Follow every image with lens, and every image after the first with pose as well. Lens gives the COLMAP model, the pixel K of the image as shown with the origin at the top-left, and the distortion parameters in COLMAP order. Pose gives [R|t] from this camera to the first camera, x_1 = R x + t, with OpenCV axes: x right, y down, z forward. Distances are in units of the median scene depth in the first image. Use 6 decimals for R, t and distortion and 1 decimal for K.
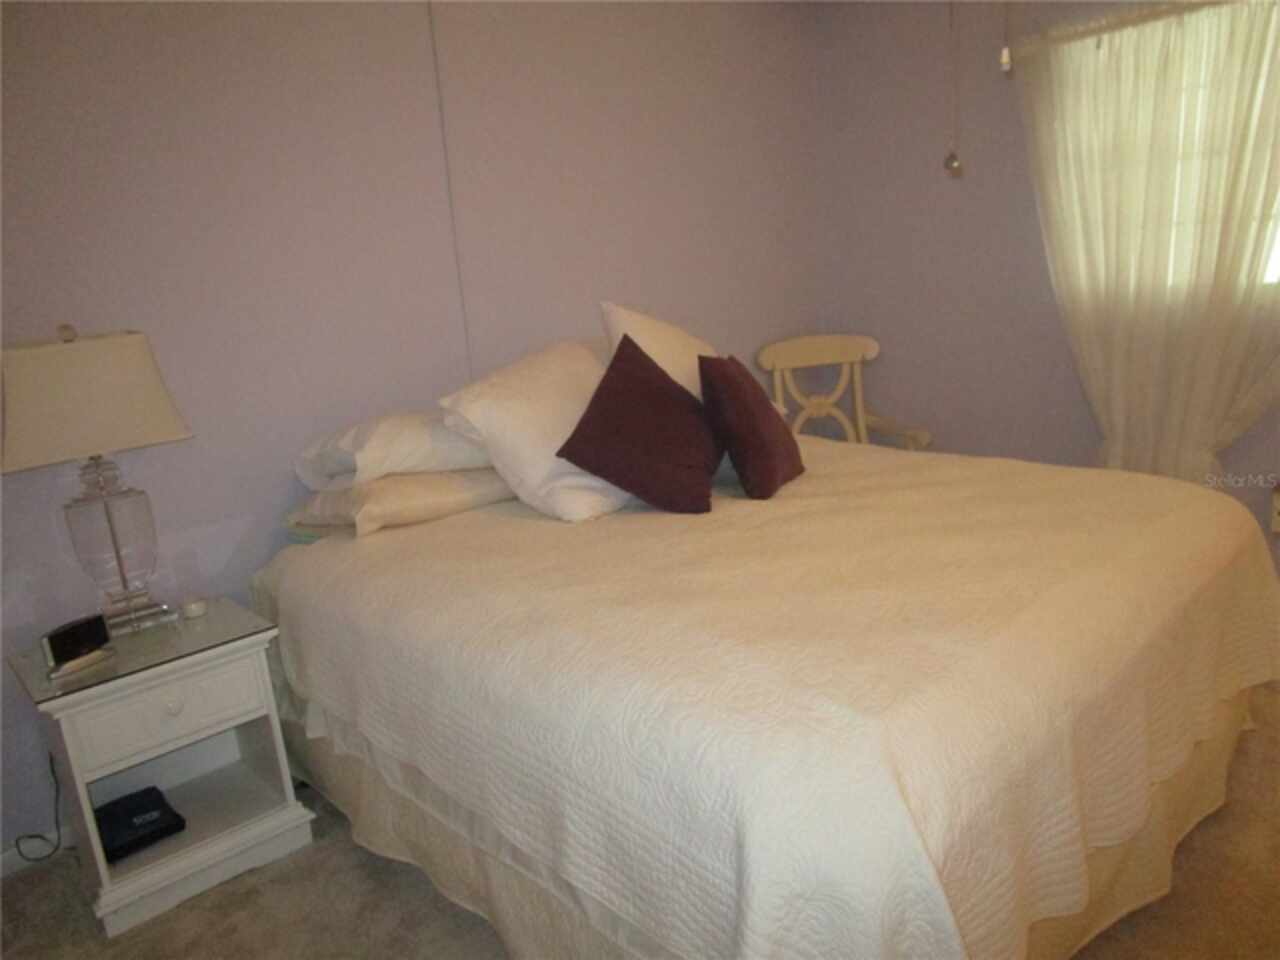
lens RADIAL K [[909.9, 0, 640.0], [0, 909.9, 480.0], [0, 0, 1]] dist [-0.027065, 0.005422]
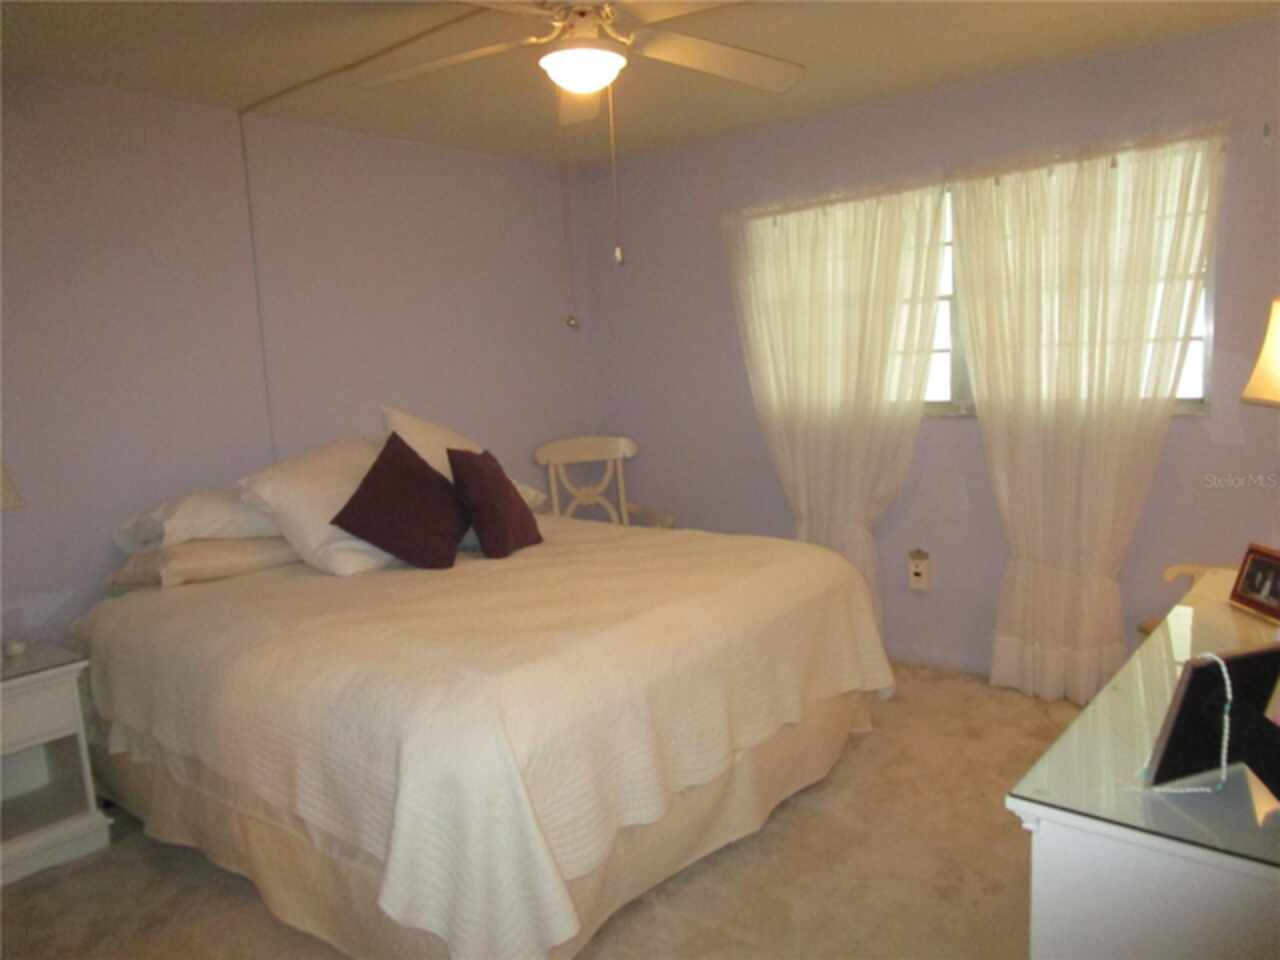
lens RADIAL K [[909.9, 0, 640.0], [0, 909.9, 480.0], [0, 0, 1]] dist [-0.027065, 0.005422]
pose [[0.988669, 0.008577, 0.149869, 0.140080], [0.008632, 0.993466, -0.113800, 0.057994], [-0.149865, 0.113804, 0.982135, -0.309722]]
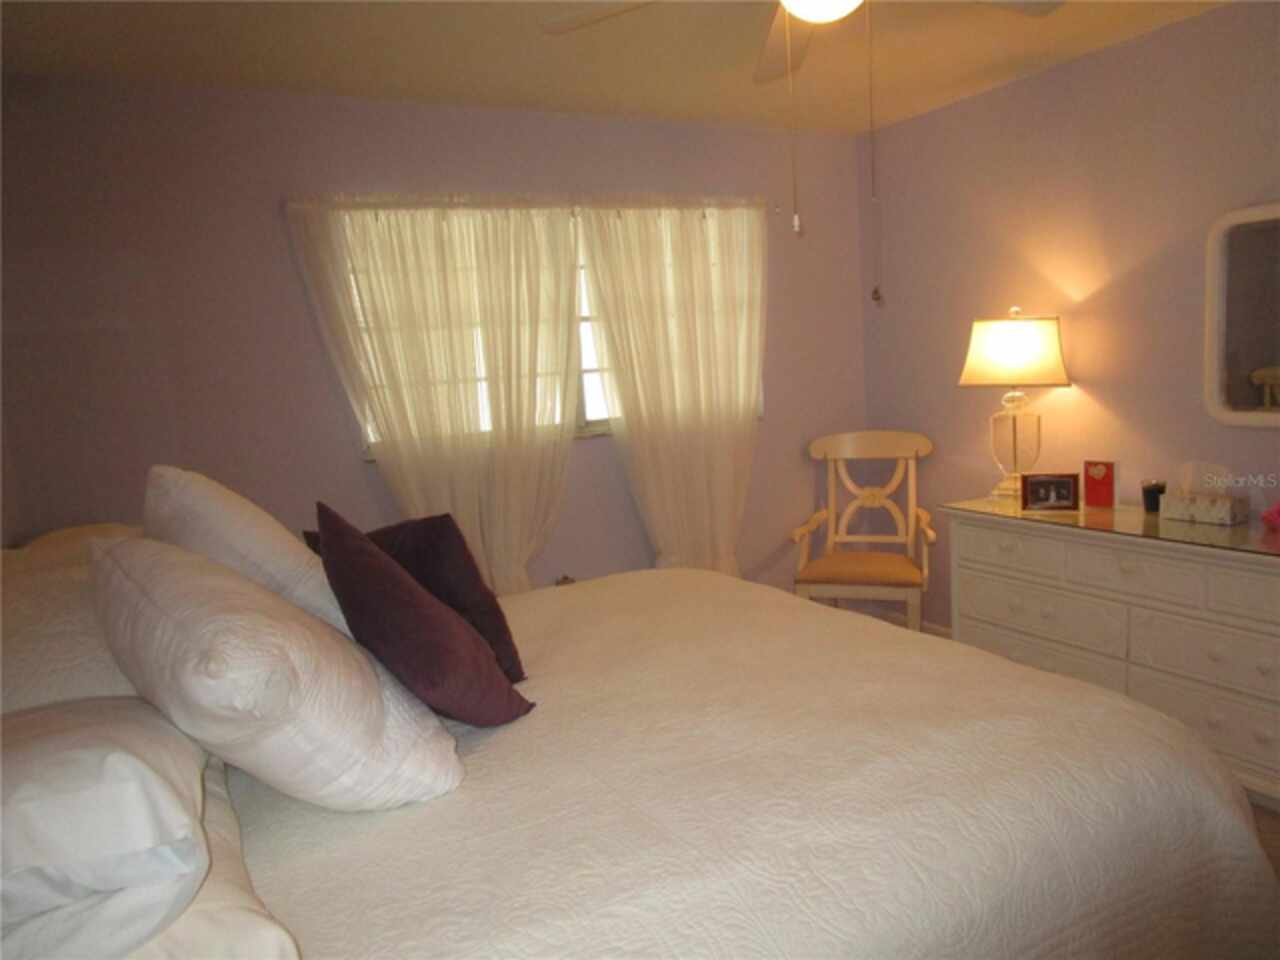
lens RADIAL K [[909.9, 0, 640.0], [0, 909.9, 480.0], [0, 0, 1]] dist [-0.027065, 0.005422]
pose [[0.252302, -0.061765, 0.965675, -1.387048], [0.272530, 0.962099, -0.009667, -0.283253], [-0.928478, 0.265615, 0.259572, 1.642249]]
